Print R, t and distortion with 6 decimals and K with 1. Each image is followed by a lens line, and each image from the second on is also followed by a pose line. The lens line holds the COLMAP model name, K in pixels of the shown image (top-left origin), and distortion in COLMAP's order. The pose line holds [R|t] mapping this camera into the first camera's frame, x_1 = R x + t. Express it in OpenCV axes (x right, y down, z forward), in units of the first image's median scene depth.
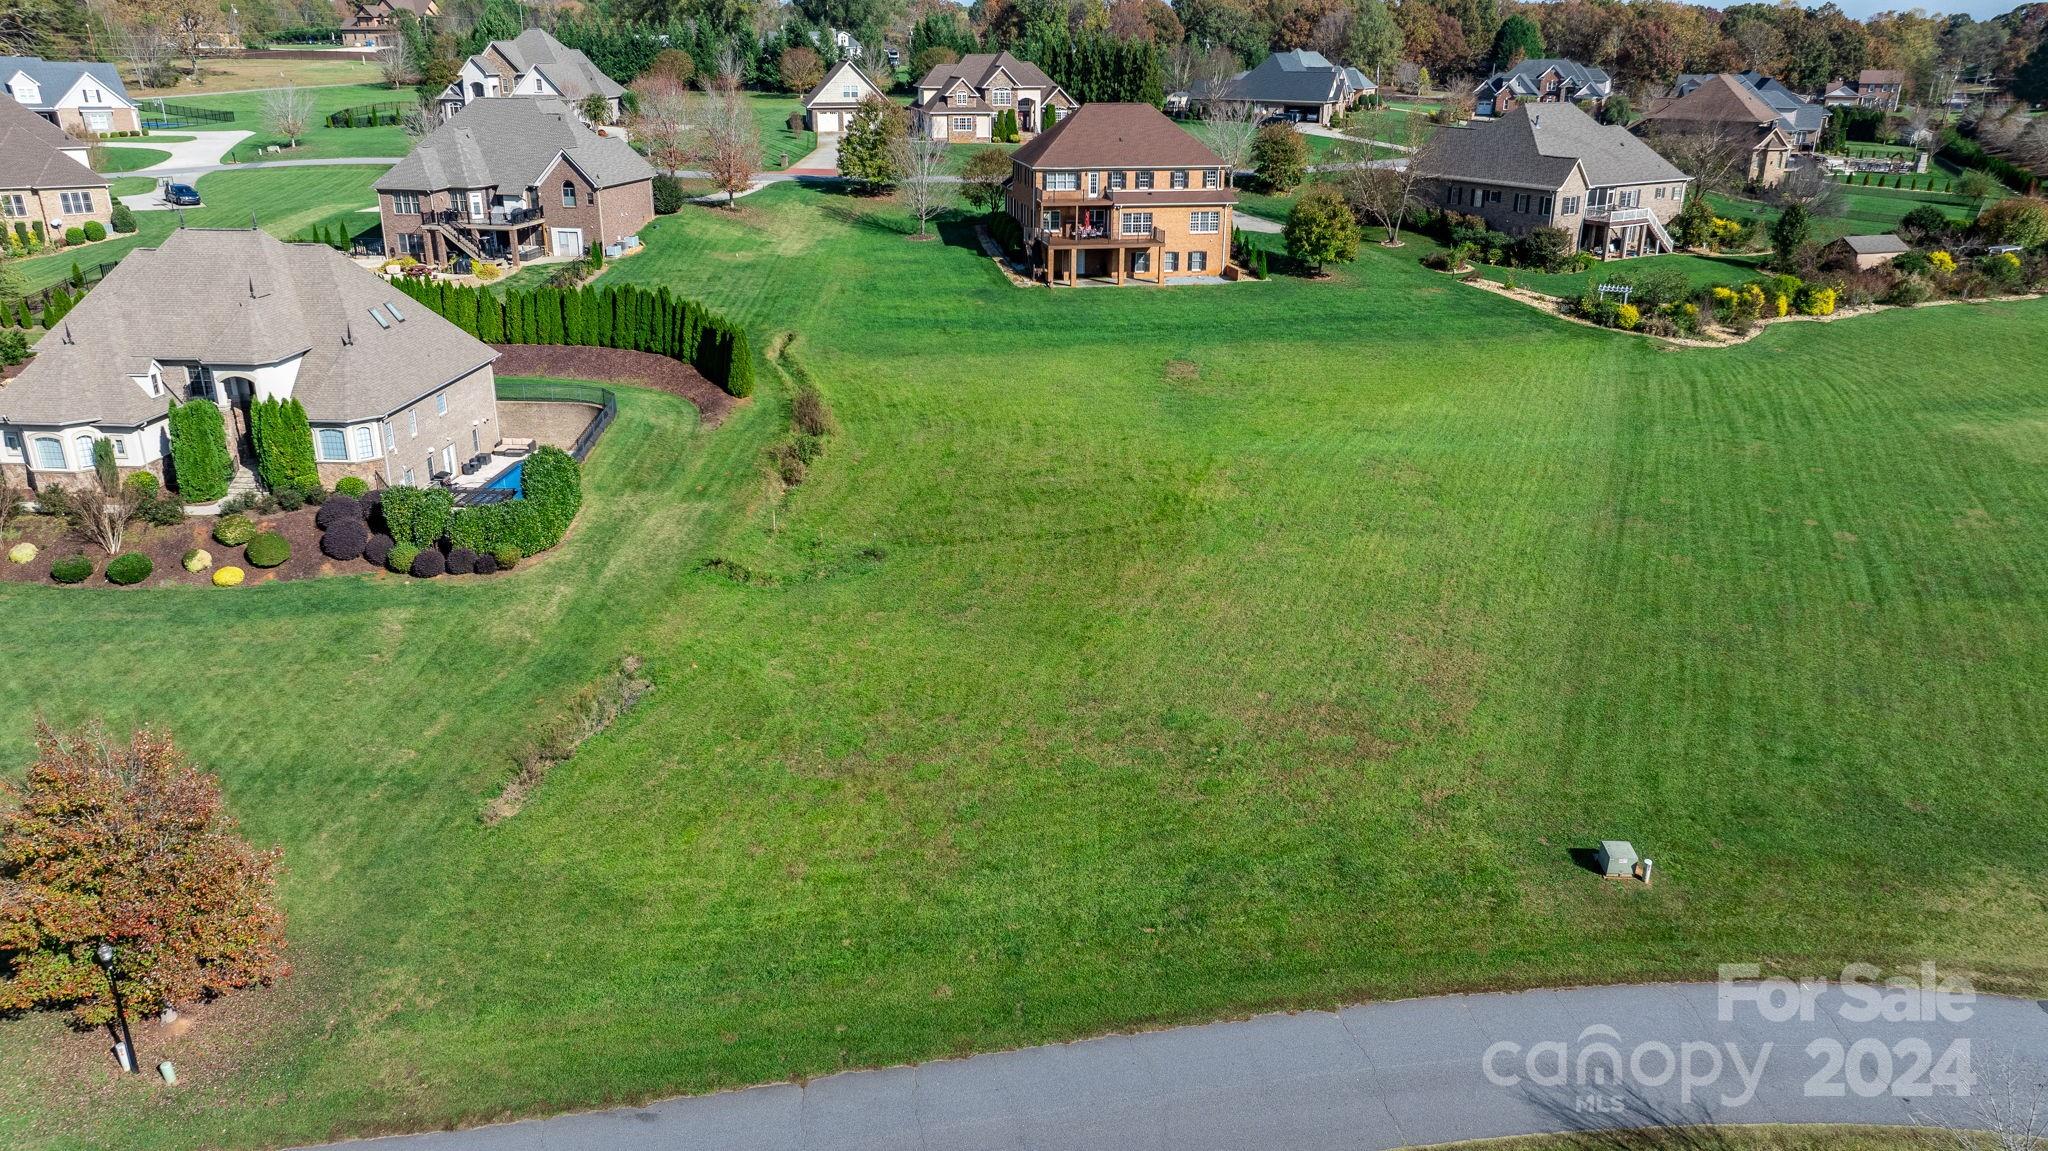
lens RADIAL K [[1443.1, 0, 1024.0], [0, 1443.1, 575.5], [0, 0, 1]] dist [-0.025951, 0.023084]
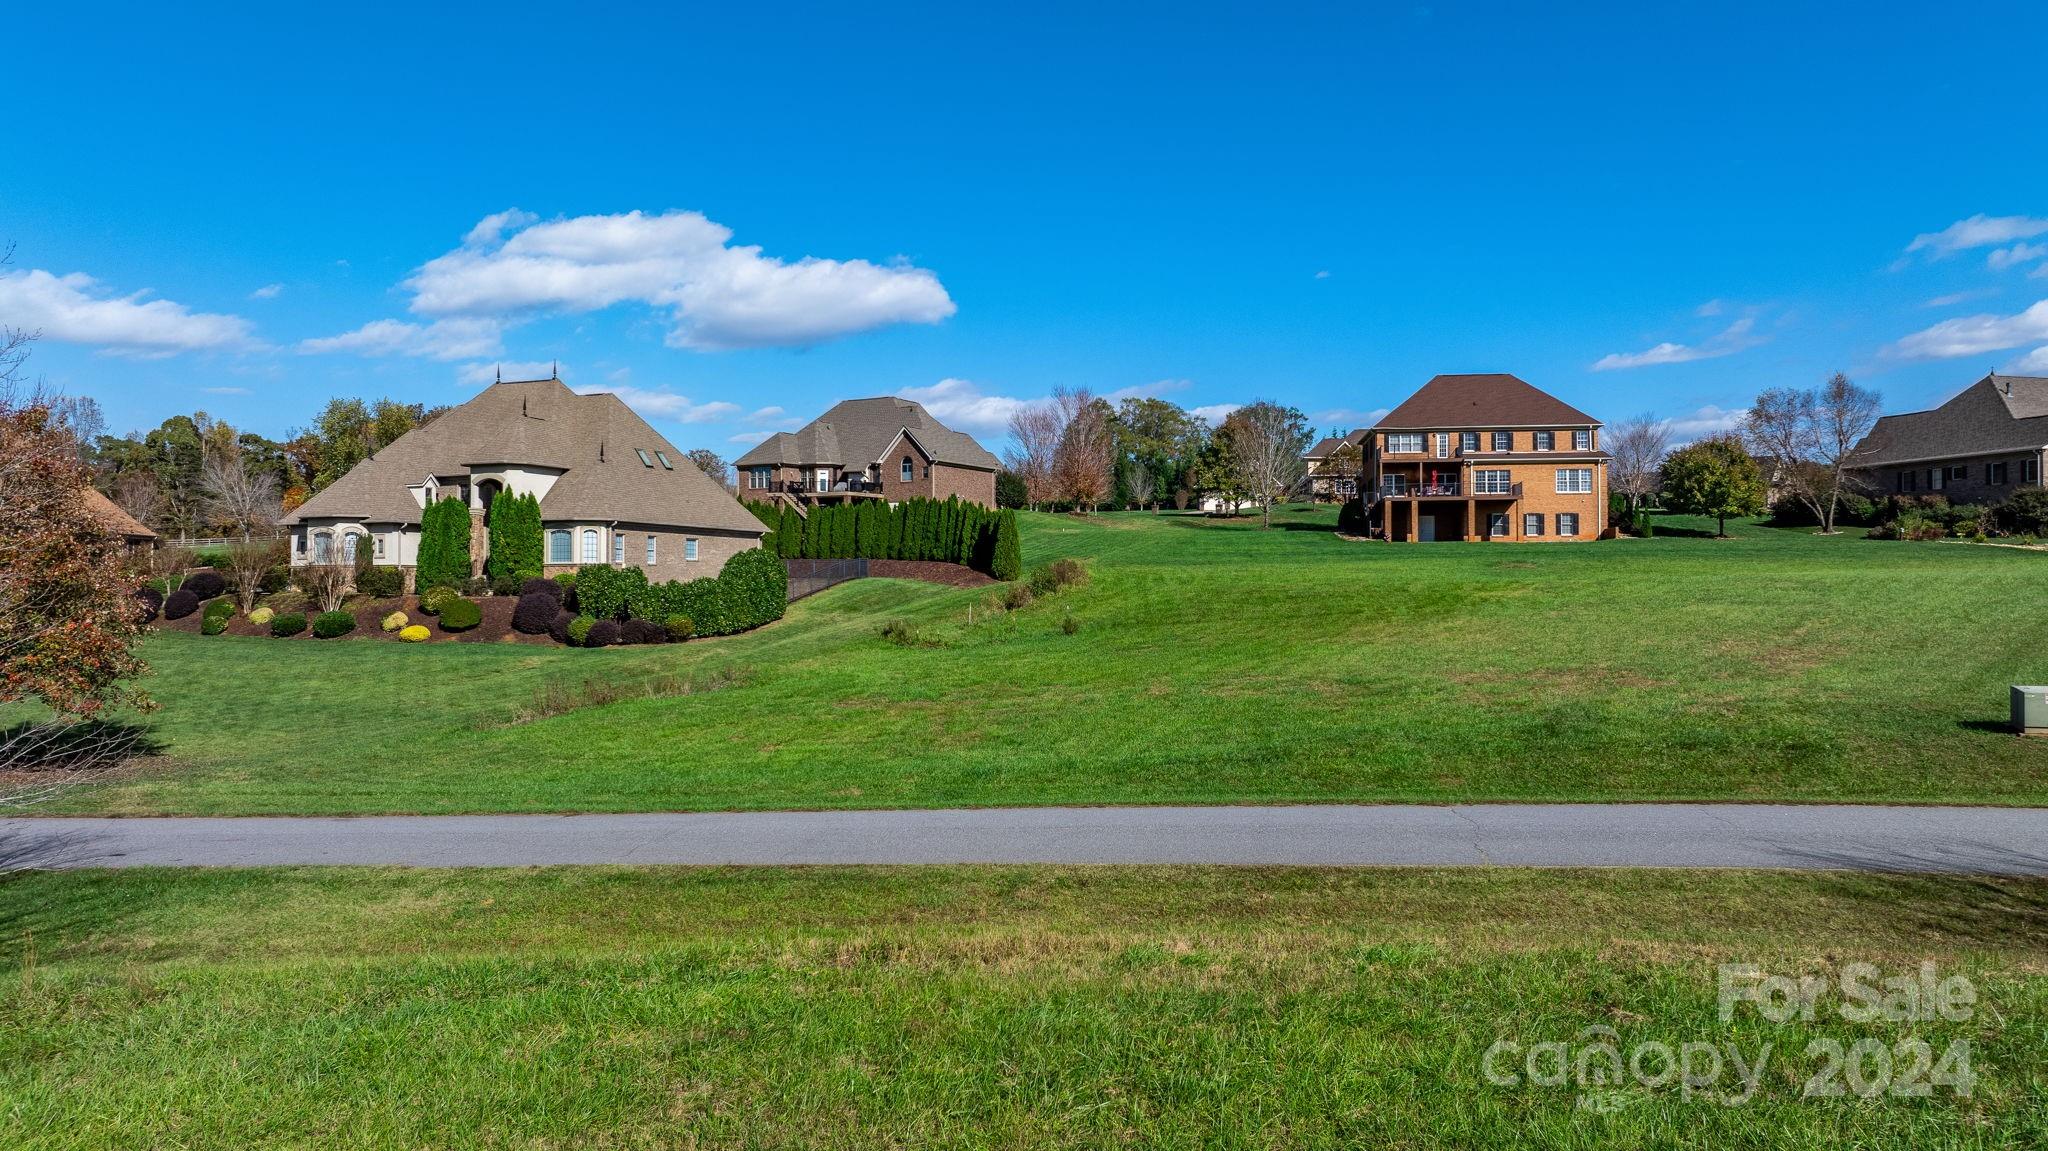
lens RADIAL K [[1450.8, 0, 1024.0], [0, 1450.8, 575.5], [0, 0, 1]] dist [-0.017811, -0.000782]
pose [[0.949198, -0.010408, -0.314507, 0.084945], [-0.105780, 0.930739, -0.350051, 0.155100], [0.296367, 0.365536, 0.882355, 0.143449]]
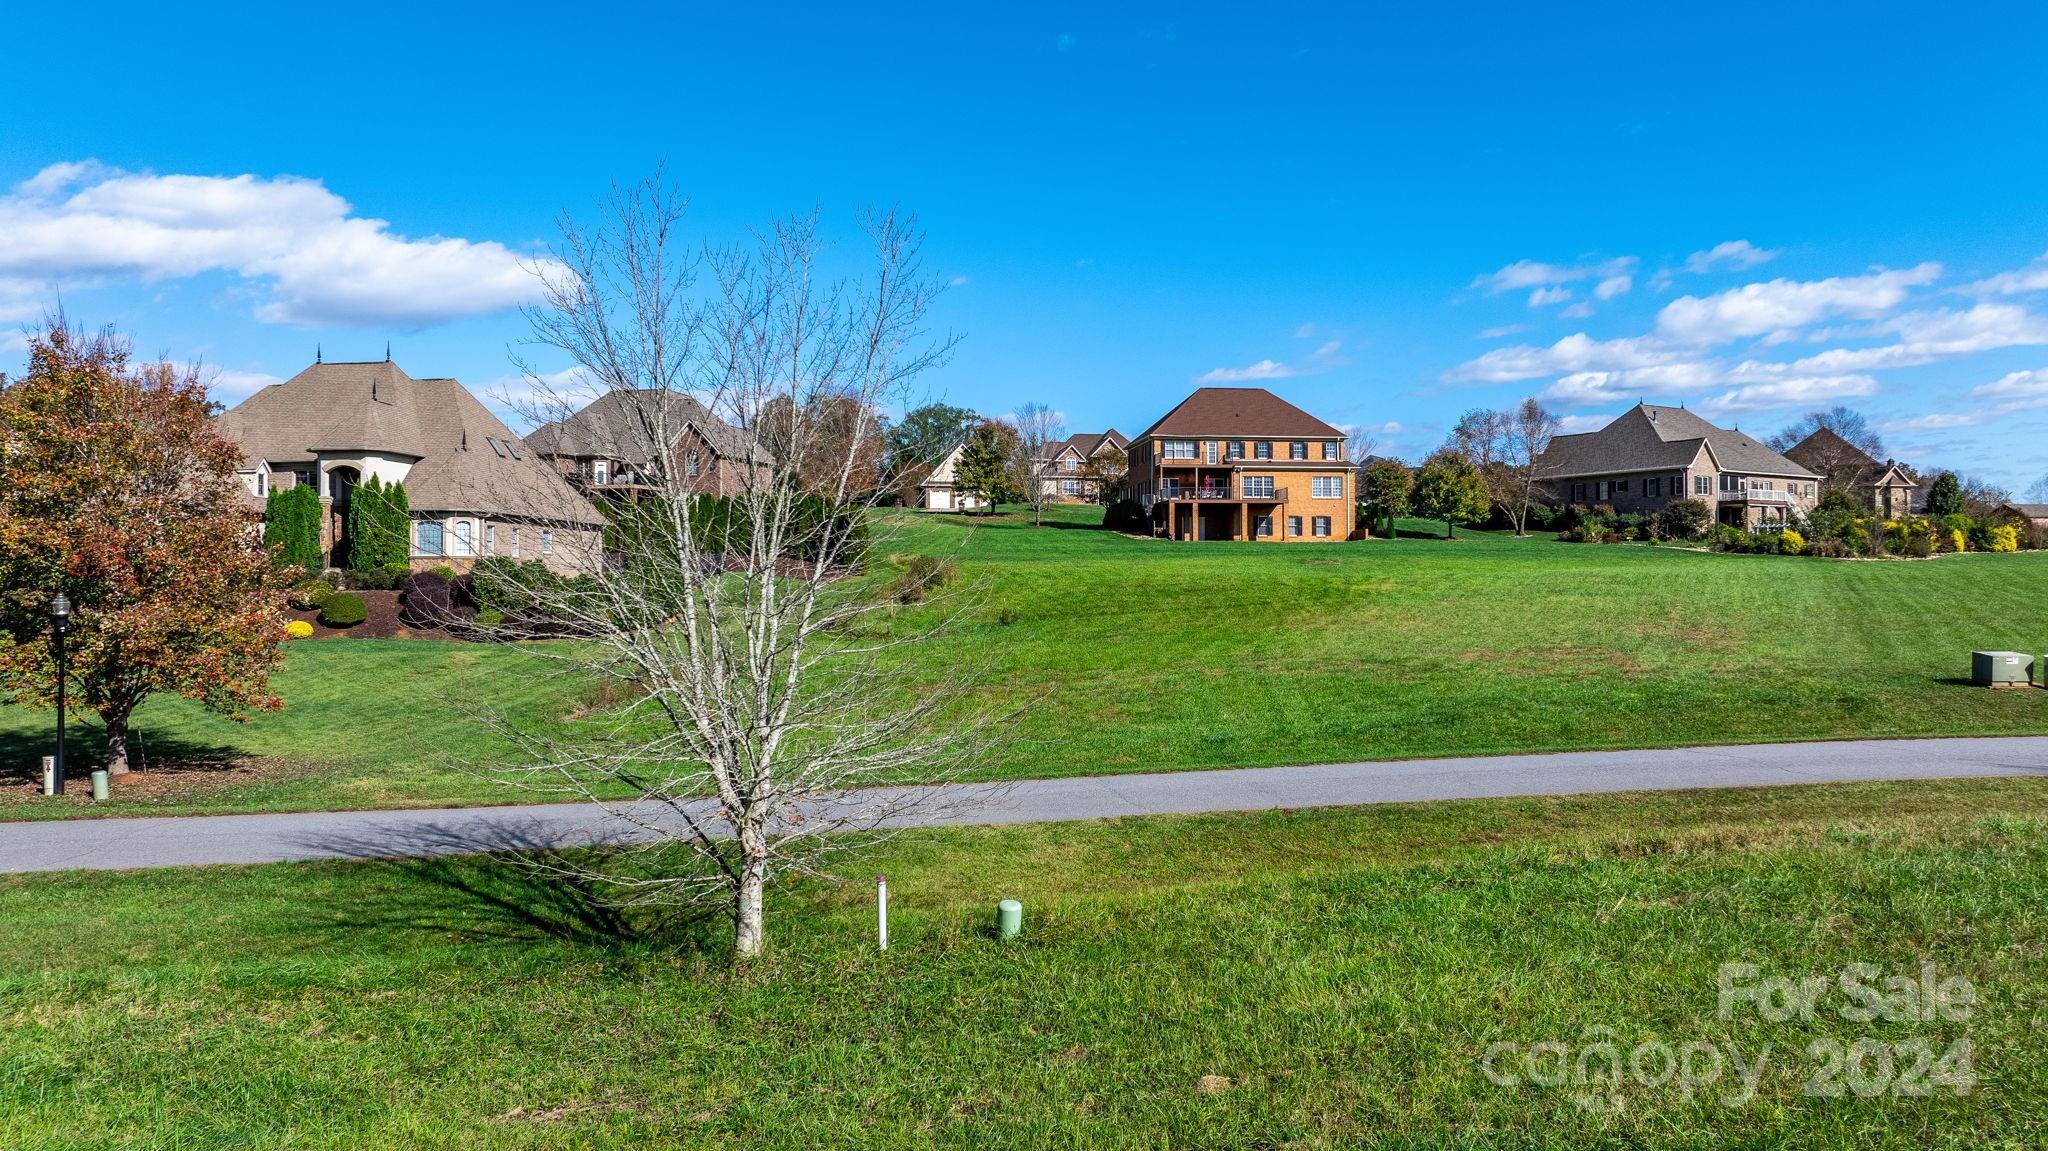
lens RADIAL K [[1443.1, 0, 1024.0], [0, 1443.1, 575.5], [0, 0, 1]] dist [-0.025951, 0.023084]
pose [[0.998200, -0.007769, -0.059460, -0.022947], [-0.014453, 0.931171, -0.364297, 0.172983], [0.058197, 0.364501, 0.929383, 0.099139]]
